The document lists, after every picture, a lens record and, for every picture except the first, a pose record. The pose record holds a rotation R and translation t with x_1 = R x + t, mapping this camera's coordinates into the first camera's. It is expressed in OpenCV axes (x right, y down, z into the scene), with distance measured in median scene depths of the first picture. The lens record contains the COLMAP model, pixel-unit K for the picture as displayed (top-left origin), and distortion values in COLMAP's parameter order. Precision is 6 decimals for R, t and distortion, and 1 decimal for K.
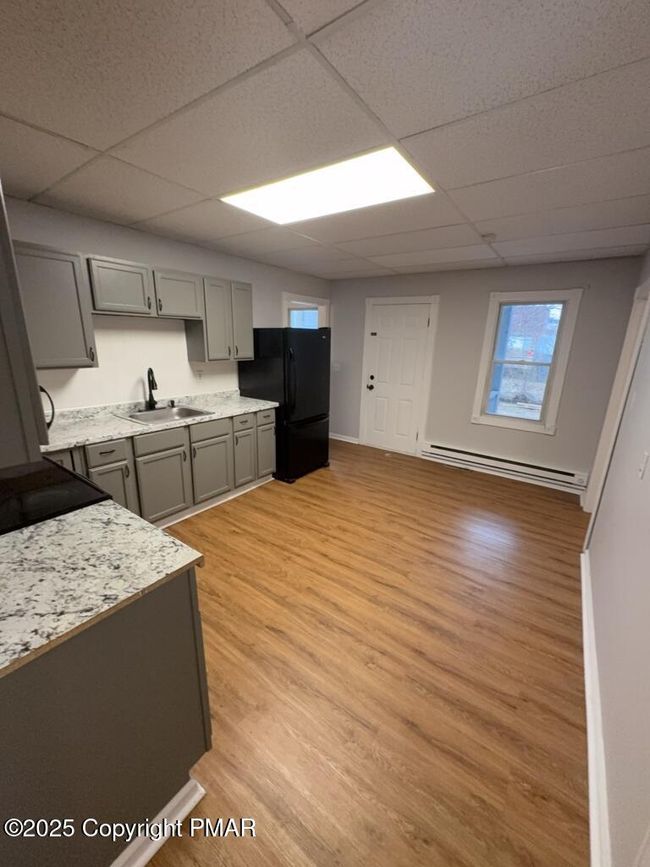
lens RADIAL K [[344.3, 0, 324.9], [0, 344.3, 432.3], [0, 0, 1]] dist [-0.002140, -0.000051]
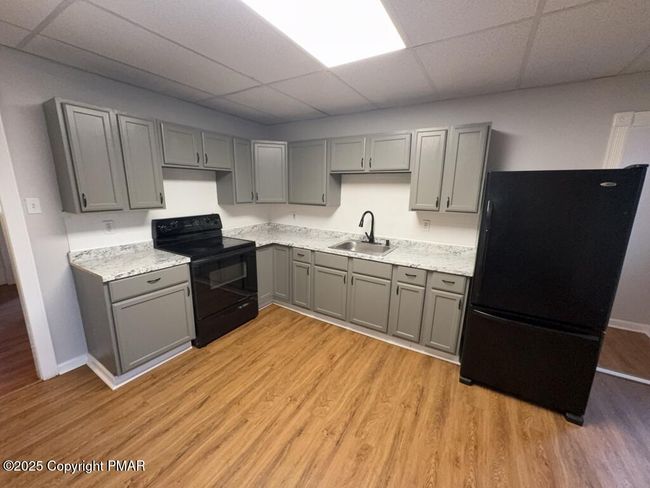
lens RADIAL K [[258.8, 0, 325.0], [0, 258.8, 243.3], [0, 0, 1]] dist [0.001390, -0.001148]
pose [[0.073065, 0.183162, -0.980364, 0.474309], [-0.277887, 0.947802, 0.156368, -0.177296], [0.957831, 0.261005, 0.120150, 0.748250]]
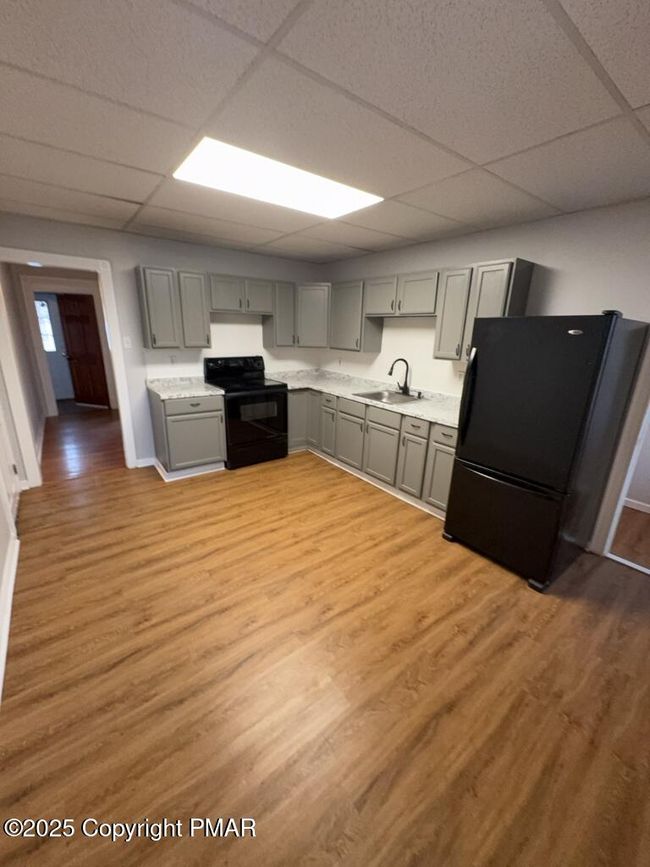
lens RADIAL K [[344.3, 0, 325.5], [0, 344.3, 433.1], [0, 0, 1]] dist [-0.002140, -0.000051]
pose [[-0.298584, 0.240698, -0.923532, 0.749667], [-0.287114, 0.900193, 0.327441, -0.269964], [0.910172, 0.362928, -0.199676, 1.087427]]
